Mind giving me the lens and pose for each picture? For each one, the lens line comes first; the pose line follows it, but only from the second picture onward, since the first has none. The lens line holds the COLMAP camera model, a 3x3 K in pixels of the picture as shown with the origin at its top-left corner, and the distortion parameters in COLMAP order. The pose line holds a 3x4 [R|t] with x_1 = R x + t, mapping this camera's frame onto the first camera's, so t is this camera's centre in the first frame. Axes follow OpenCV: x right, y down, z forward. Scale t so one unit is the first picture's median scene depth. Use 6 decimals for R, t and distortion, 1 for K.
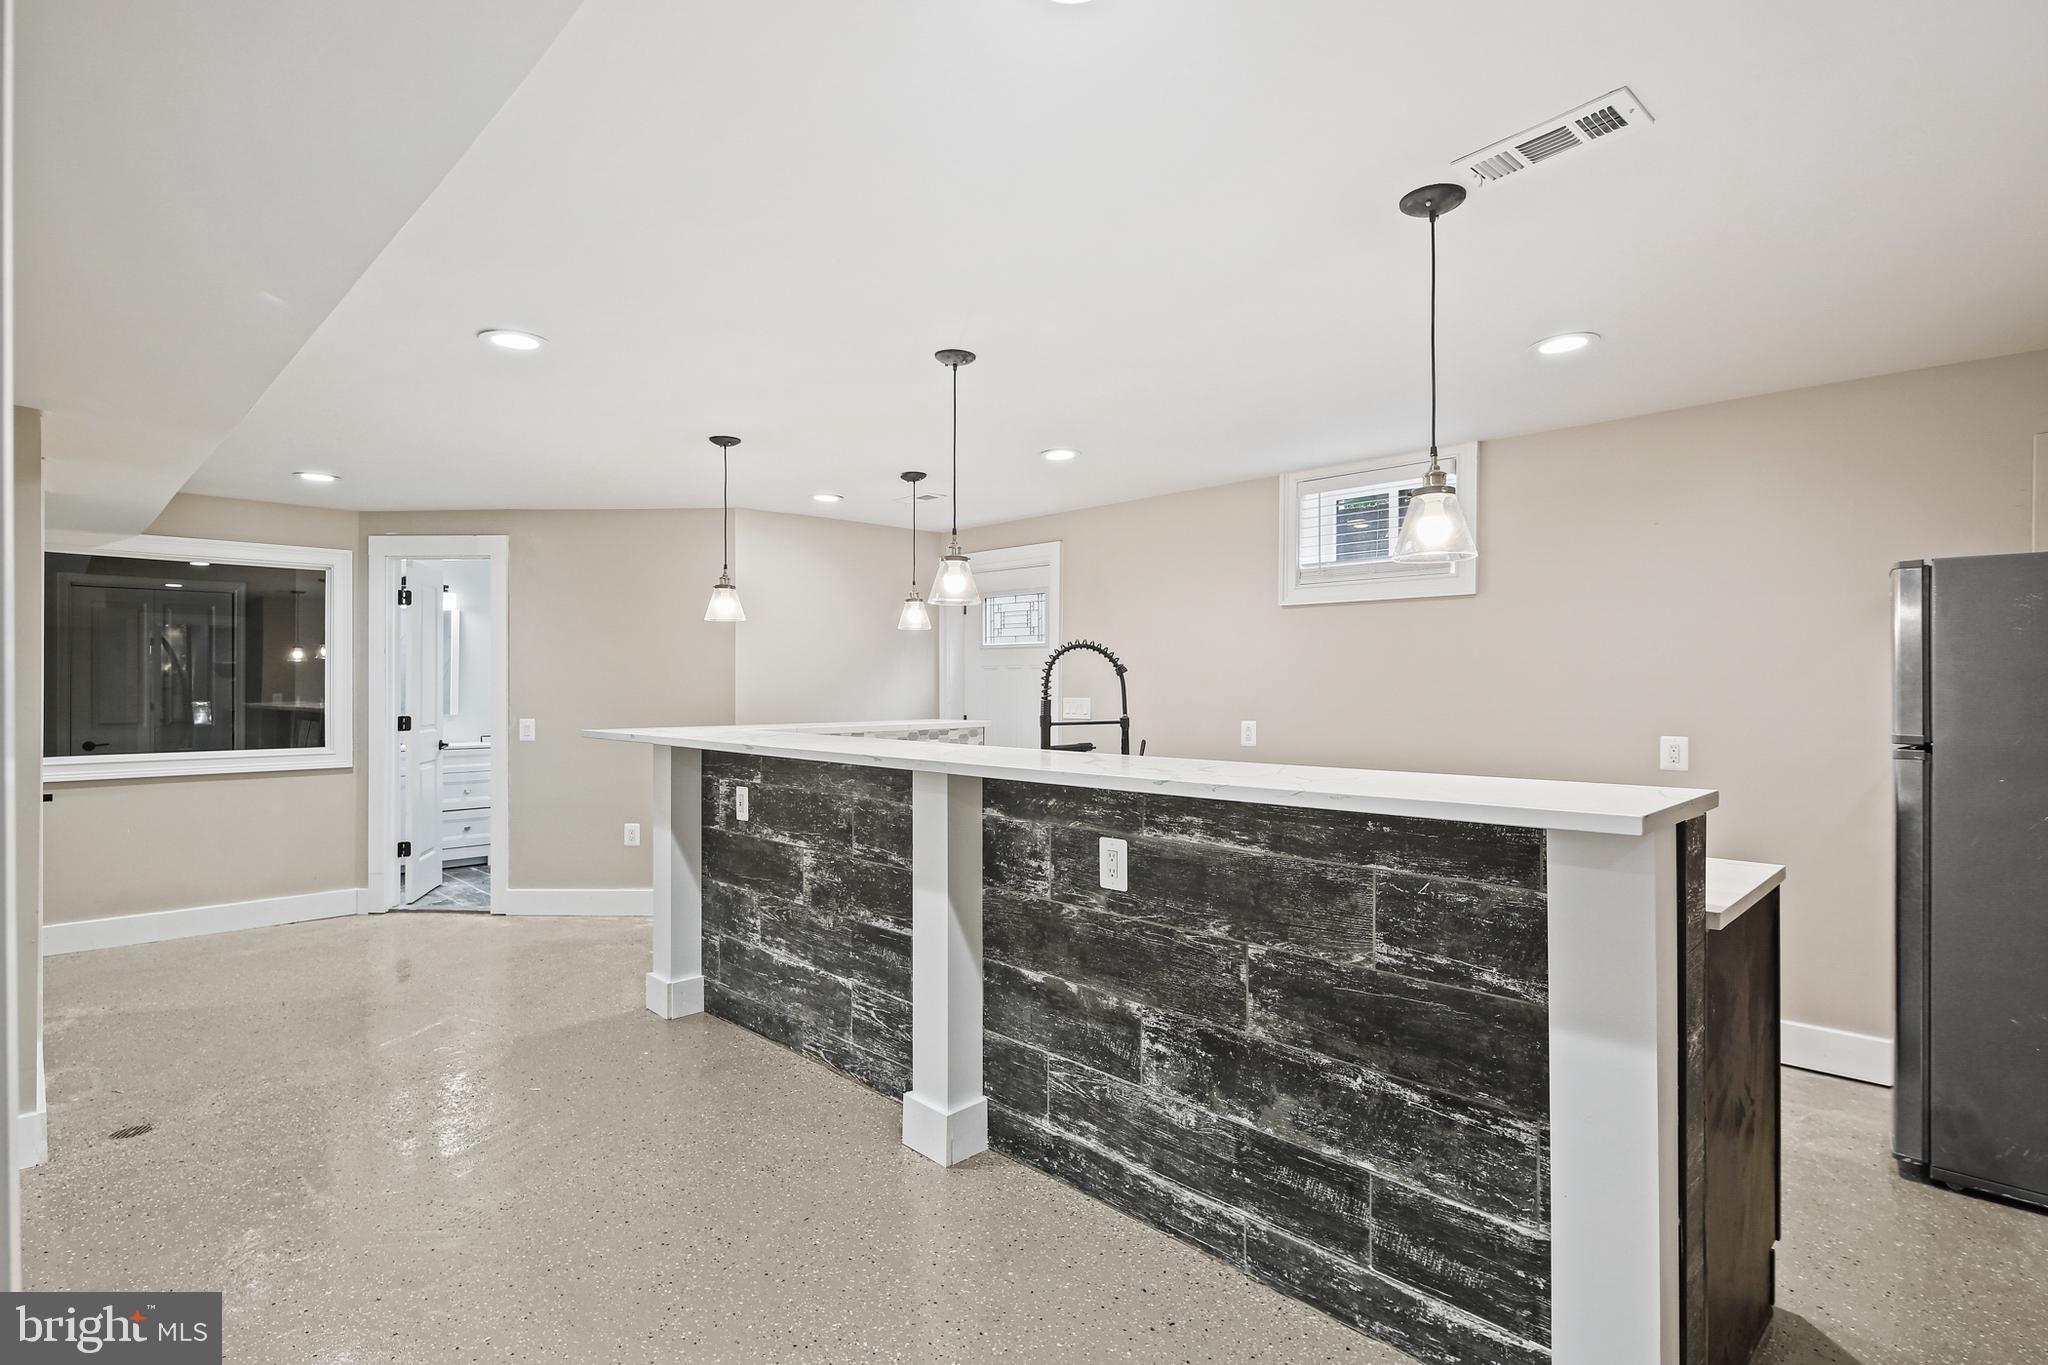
lens RADIAL K [[997.6, 0, 1019.6], [0, 997.6, 686.0], [0, 0, 1]] dist [0.008116, -0.005731]
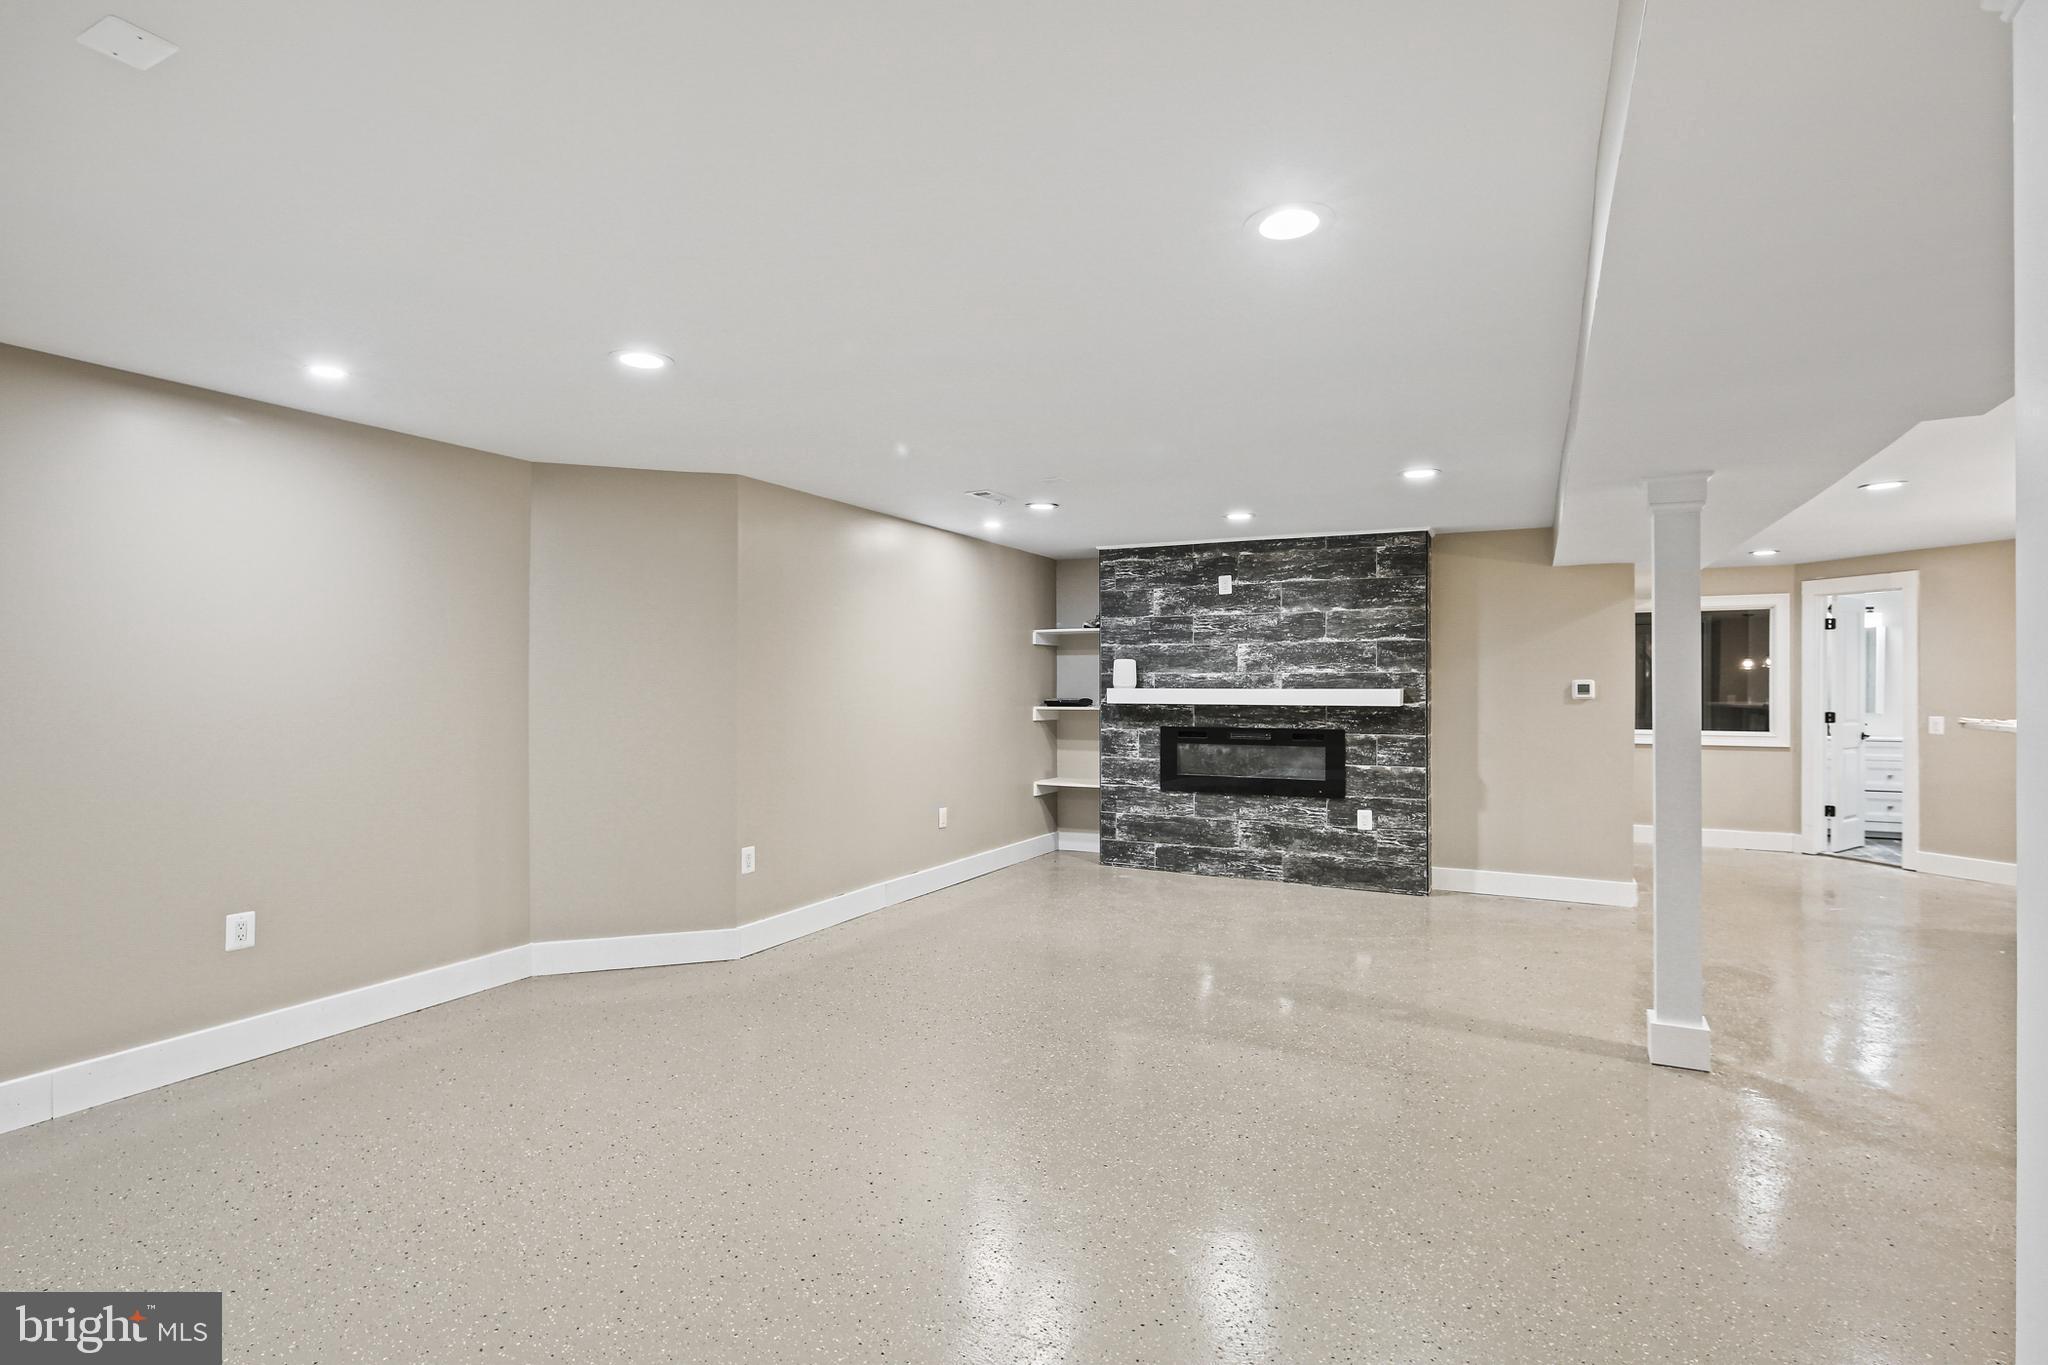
lens RADIAL K [[997.6, 0, 1019.1], [0, 997.6, 687.7], [0, 0, 1]] dist [0.008116, -0.005731]
pose [[0.314514, 0.000950, -0.949252, 0.316740], [-0.001922, 0.999998, 0.000364, -0.000857], [0.949251, 0.001710, 0.314515, -0.455411]]
